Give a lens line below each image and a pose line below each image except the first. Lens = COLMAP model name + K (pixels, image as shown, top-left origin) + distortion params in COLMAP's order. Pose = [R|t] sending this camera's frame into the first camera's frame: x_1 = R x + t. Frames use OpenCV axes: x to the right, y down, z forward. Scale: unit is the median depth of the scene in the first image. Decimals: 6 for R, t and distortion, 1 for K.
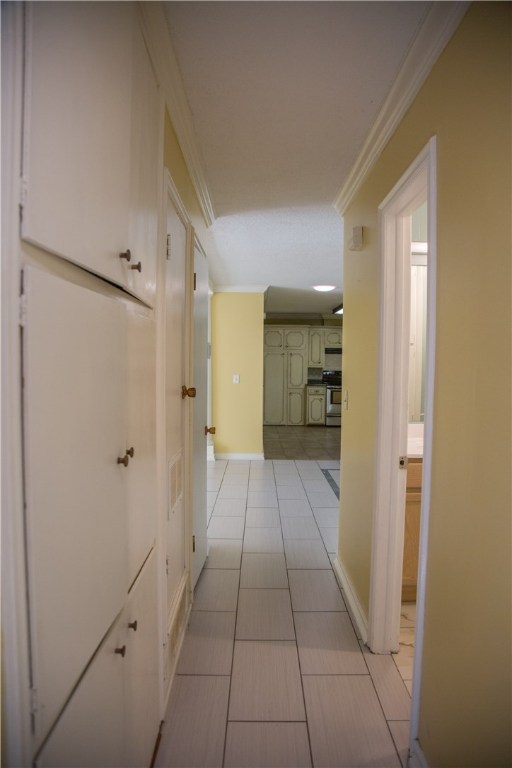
lens RADIAL K [[531.2, 0, 256.0], [0, 531.2, 384.0], [0, 0, 1]] dist [-0.070482, 0.004368]
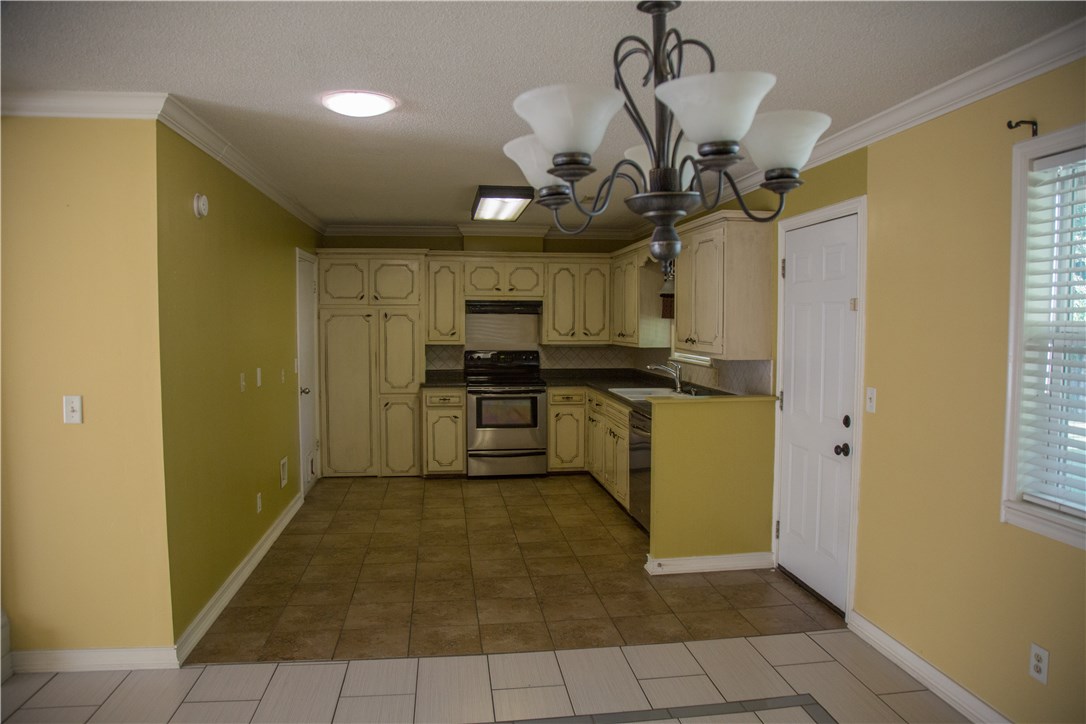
lens RADIAL K [[751.2, 0, 543.0], [0, 751.2, 362.0], [0, 0, 1]] dist [-0.070482, 0.004368]
pose [[0.991167, -0.016256, 0.131623, 0.112507], [0.014476, 0.999790, 0.014471, -0.024878], [-0.131831, -0.012438, 0.991194, 0.369262]]
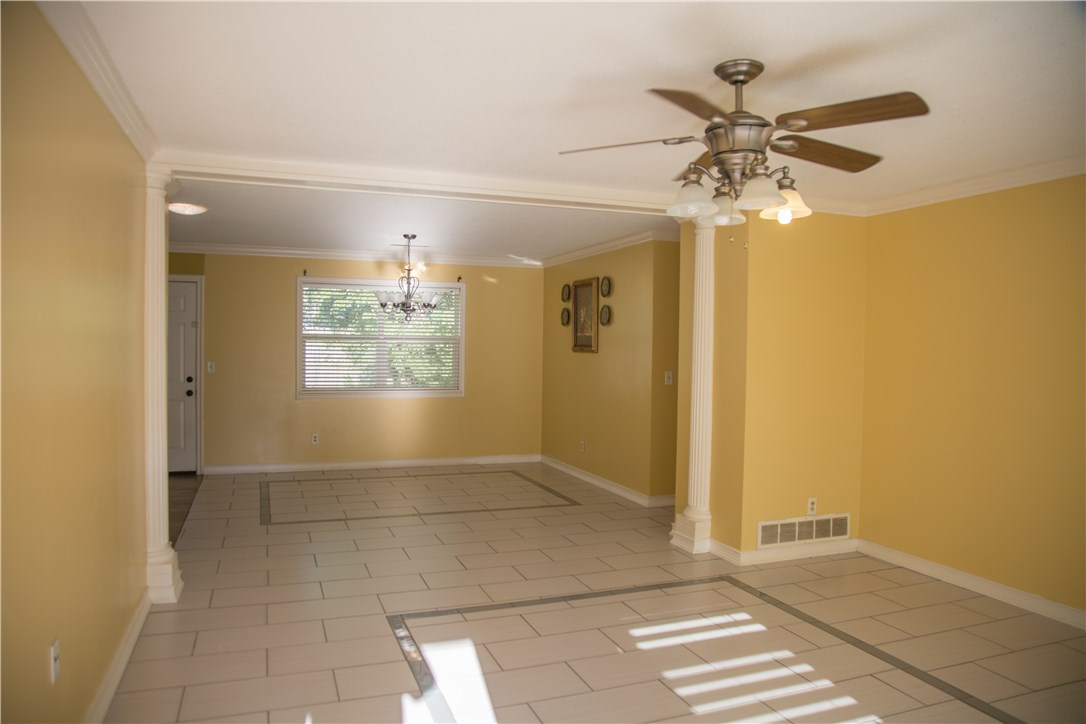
lens RADIAL K [[747.0, 0, 542.0], [0, 747.0, 365.5], [0, 0, 1]] dist [-0.079010, 0.002544]
pose [[-0.356002, -0.038291, 0.933700, -0.457895], [0.024200, 0.998447, 0.050173, -0.031181], [-0.934172, 0.040457, -0.354523, 0.608649]]
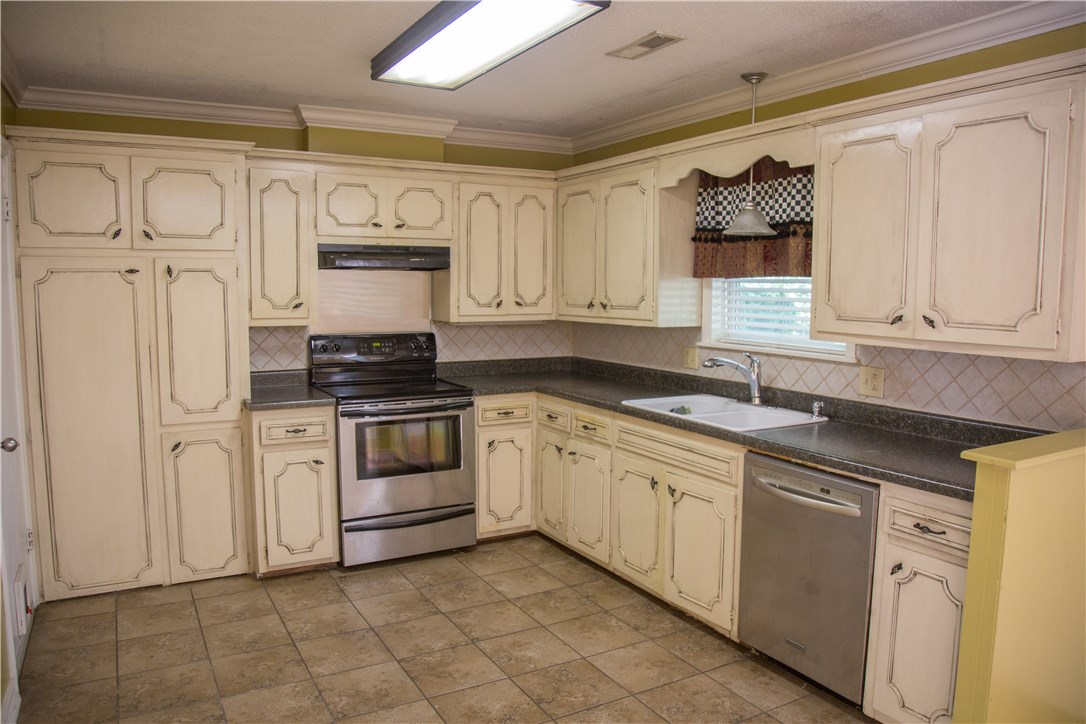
lens RADIAL K [[784.9, 0, 547.8], [0, 784.9, 365.6], [0, 0, 1]] dist [-0.104932, 0.049694]
pose [[0.872386, -0.056593, 0.485531, 0.046517], [0.025756, 0.997217, 0.069957, -0.035337], [-0.488139, -0.048524, 0.871416, 0.644311]]
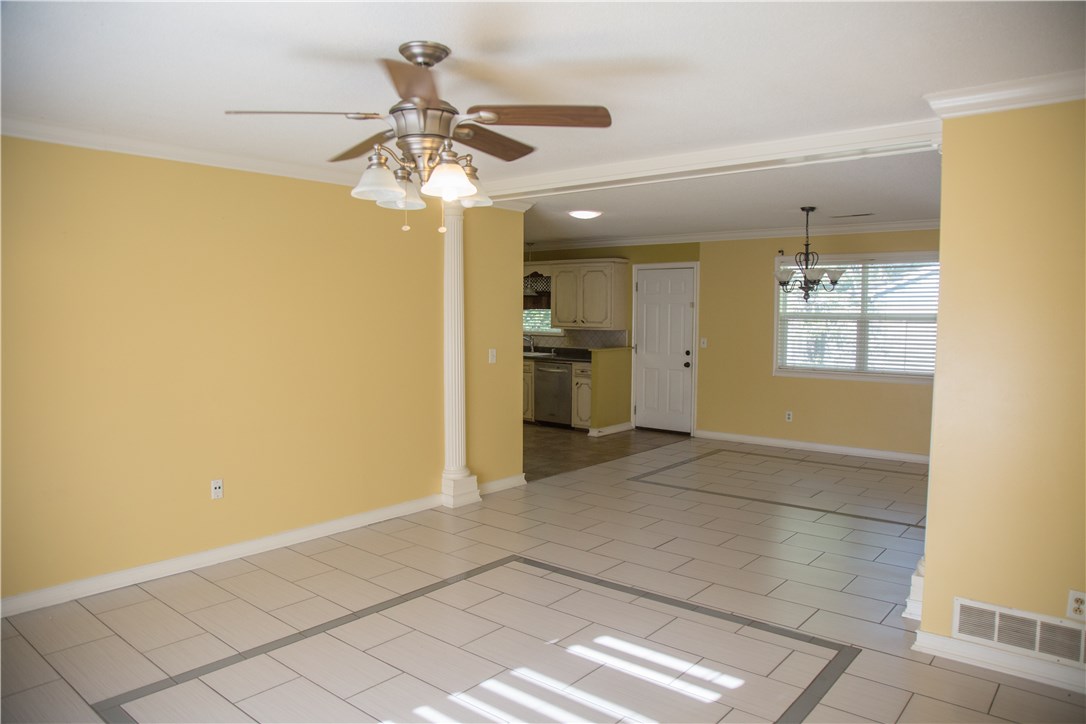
lens RADIAL K [[751.2, 0, 543.0], [0, 751.2, 362.0], [0, 0, 1]] dist [-0.070482, 0.004368]
pose [[0.643595, -0.060272, 0.762989, -0.418303], [0.036091, 0.998175, 0.048407, -0.026760], [-0.764514, -0.003618, 0.644596, 0.278488]]
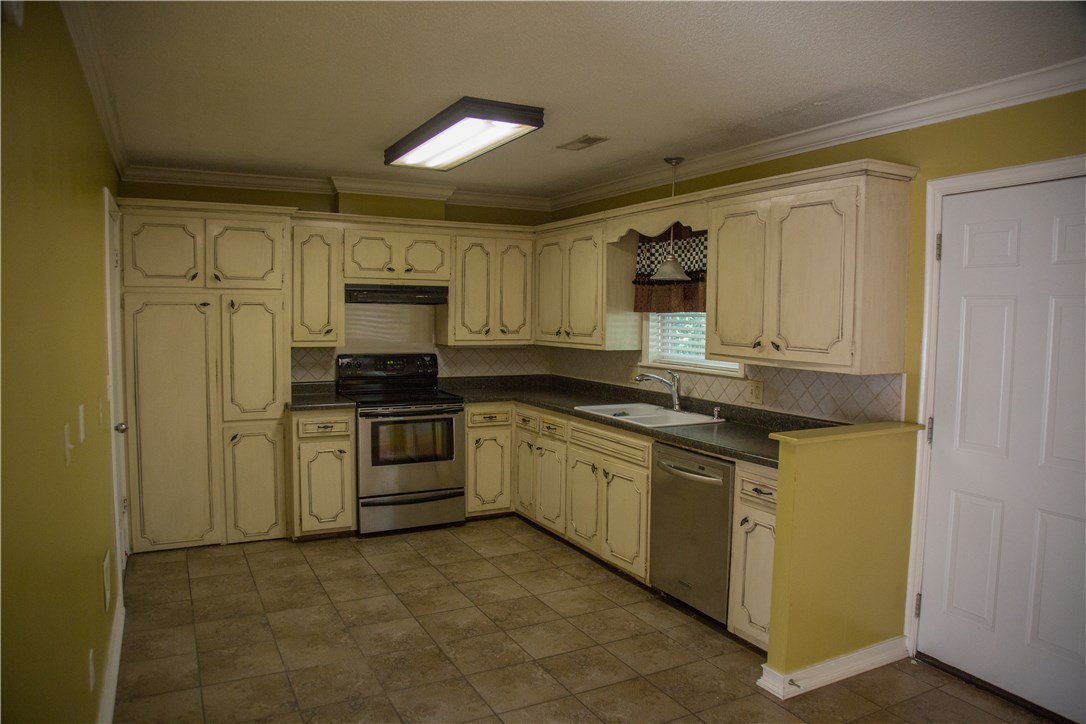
lens RADIAL K [[747.0, 0, 542.0], [0, 747.0, 365.5], [0, 0, 1]] dist [-0.079010, 0.002544]
pose [[0.888746, -0.032809, 0.457225, 0.031195], [0.017876, 0.999157, 0.036950, -0.034531], [-0.458052, -0.024666, 0.888583, 0.560834]]
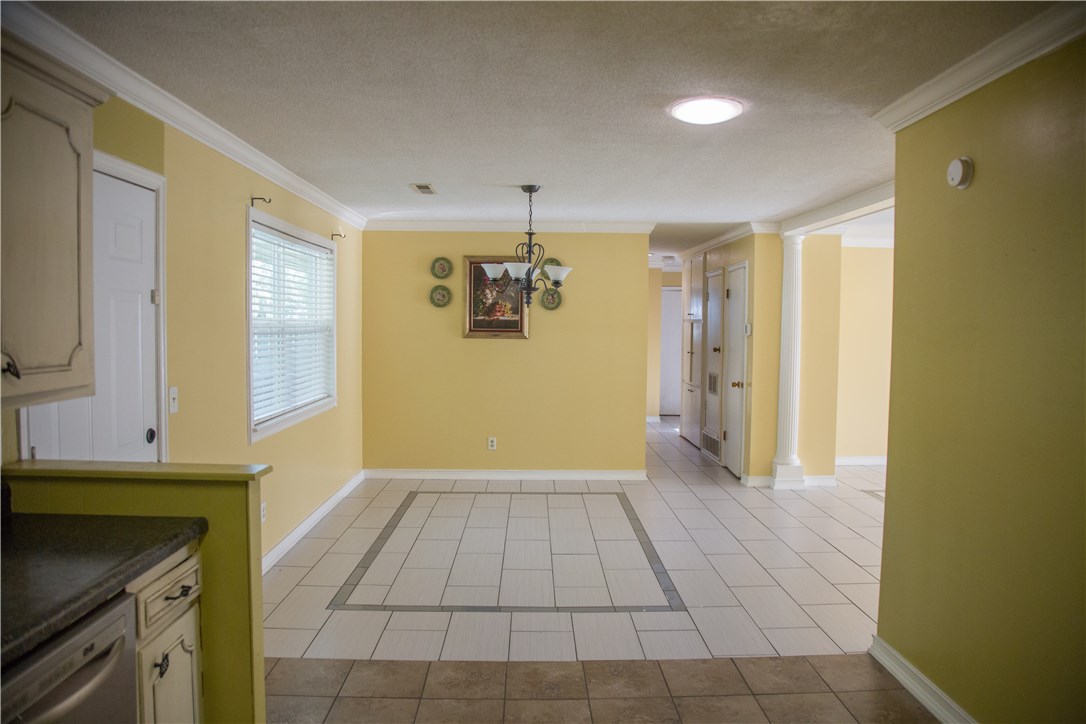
lens RADIAL K [[751.2, 0, 543.0], [0, 751.2, 362.0], [0, 0, 1]] dist [-0.070482, 0.004368]
pose [[-0.999634, -0.018215, -0.020009, 0.148890], [-0.020032, 0.995304, 0.094706, -0.047718], [0.018190, 0.095072, -0.995304, 0.940967]]
